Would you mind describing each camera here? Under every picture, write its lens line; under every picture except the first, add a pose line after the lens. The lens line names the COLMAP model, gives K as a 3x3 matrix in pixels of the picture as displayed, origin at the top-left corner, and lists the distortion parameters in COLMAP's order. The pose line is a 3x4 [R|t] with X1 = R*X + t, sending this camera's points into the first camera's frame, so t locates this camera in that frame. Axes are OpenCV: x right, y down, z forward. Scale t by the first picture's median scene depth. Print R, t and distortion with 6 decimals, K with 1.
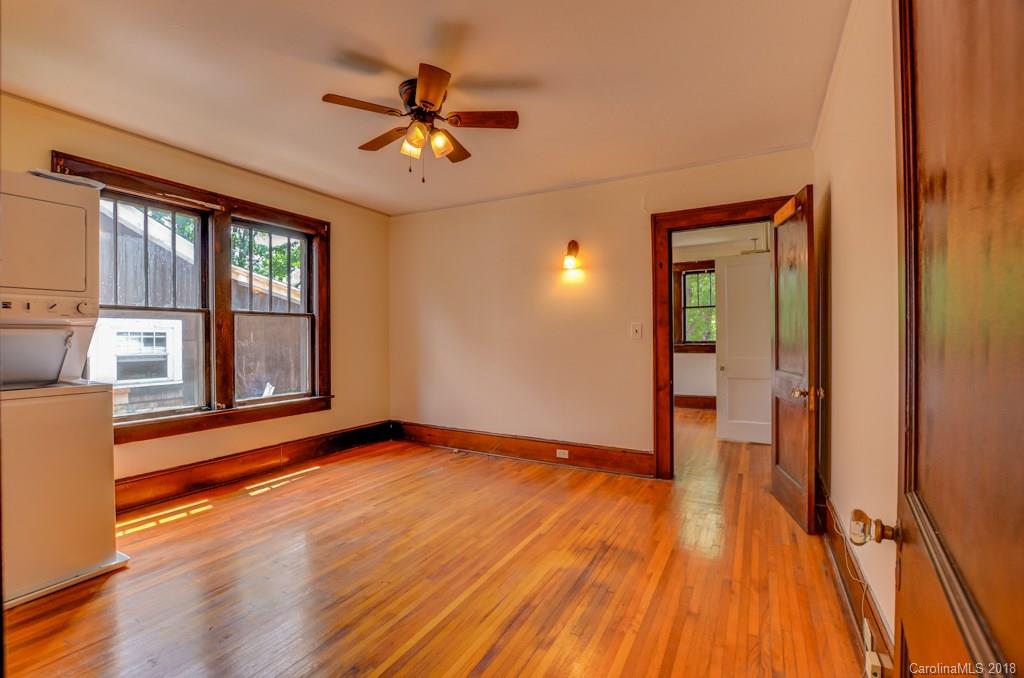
lens RADIAL K [[450.3, 0, 507.1], [0, 450.3, 336.7], [0, 0, 1]] dist [-0.033429, 0.003396]
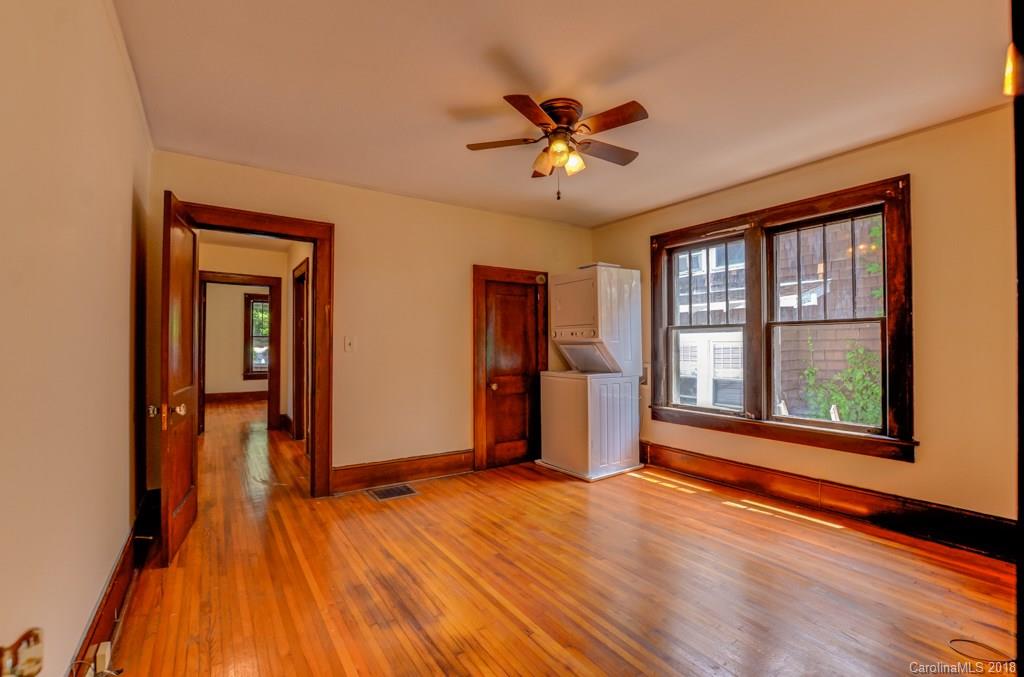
lens RADIAL K [[450.3, 0, 511.0], [0, 450.3, 340.4], [0, 0, 1]] dist [-0.033429, 0.003396]
pose [[-0.455491, -0.007161, -0.890211, 0.517975], [0.002881, 0.999951, -0.009517, -0.011129], [0.890236, -0.006899, -0.455448, 0.931801]]
